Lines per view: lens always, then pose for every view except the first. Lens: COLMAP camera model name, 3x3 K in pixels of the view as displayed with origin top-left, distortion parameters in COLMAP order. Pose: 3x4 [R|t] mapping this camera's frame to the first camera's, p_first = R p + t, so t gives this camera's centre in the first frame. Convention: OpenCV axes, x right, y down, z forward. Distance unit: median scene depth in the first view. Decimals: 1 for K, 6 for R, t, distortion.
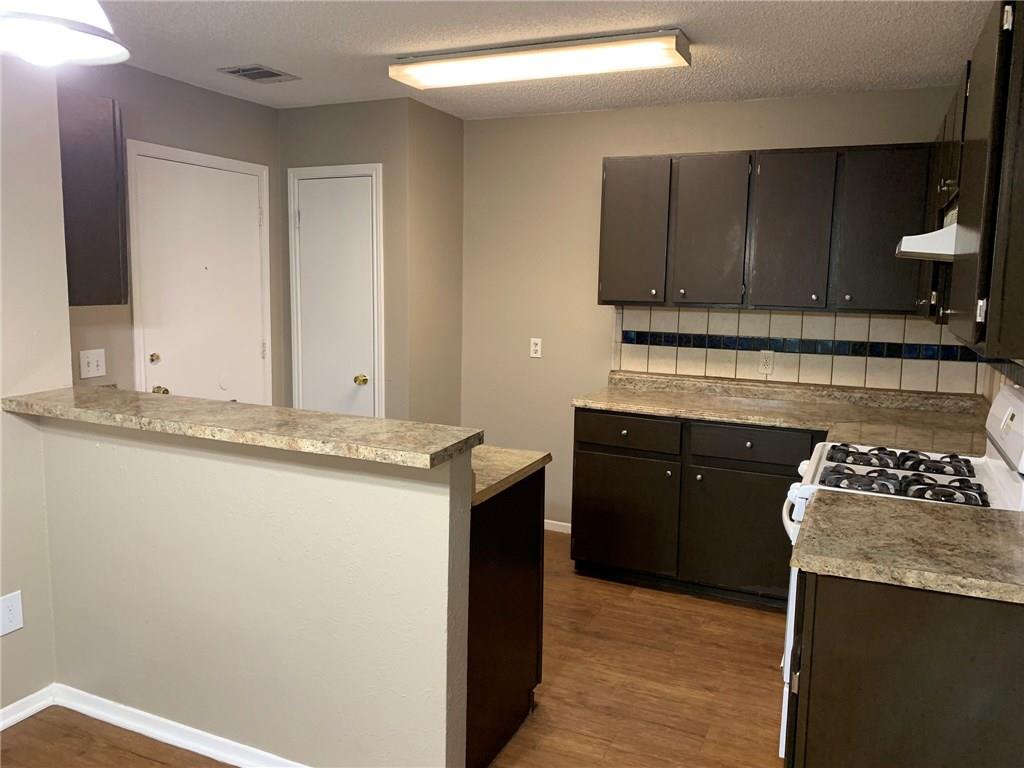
lens RADIAL K [[785.6, 0, 506.2], [0, 785.6, 386.5], [0, 0, 1]] dist [0.049039, -0.029179]
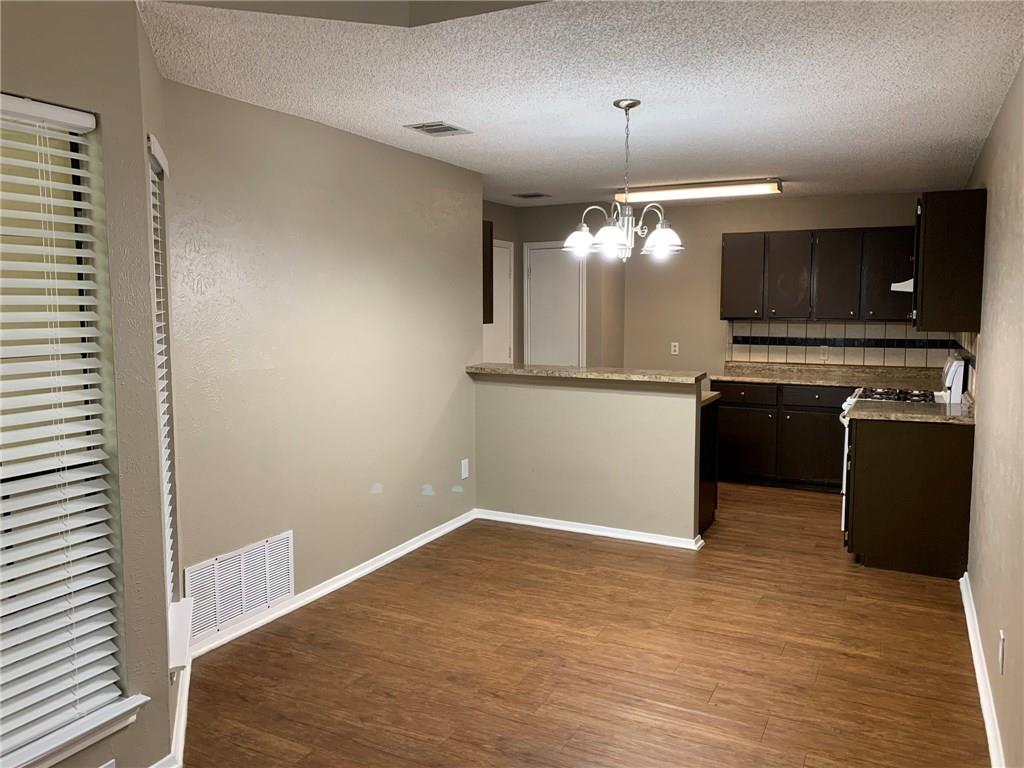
lens RADIAL K [[785.6, 0, 515.5], [0, 785.6, 380.7], [0, 0, 1]] dist [0.049039, -0.029179]
pose [[0.999328, -0.015760, -0.033079, -0.277423], [0.014351, 0.998997, -0.042416, 0.092926], [0.033715, 0.041913, 0.998552, -0.712826]]
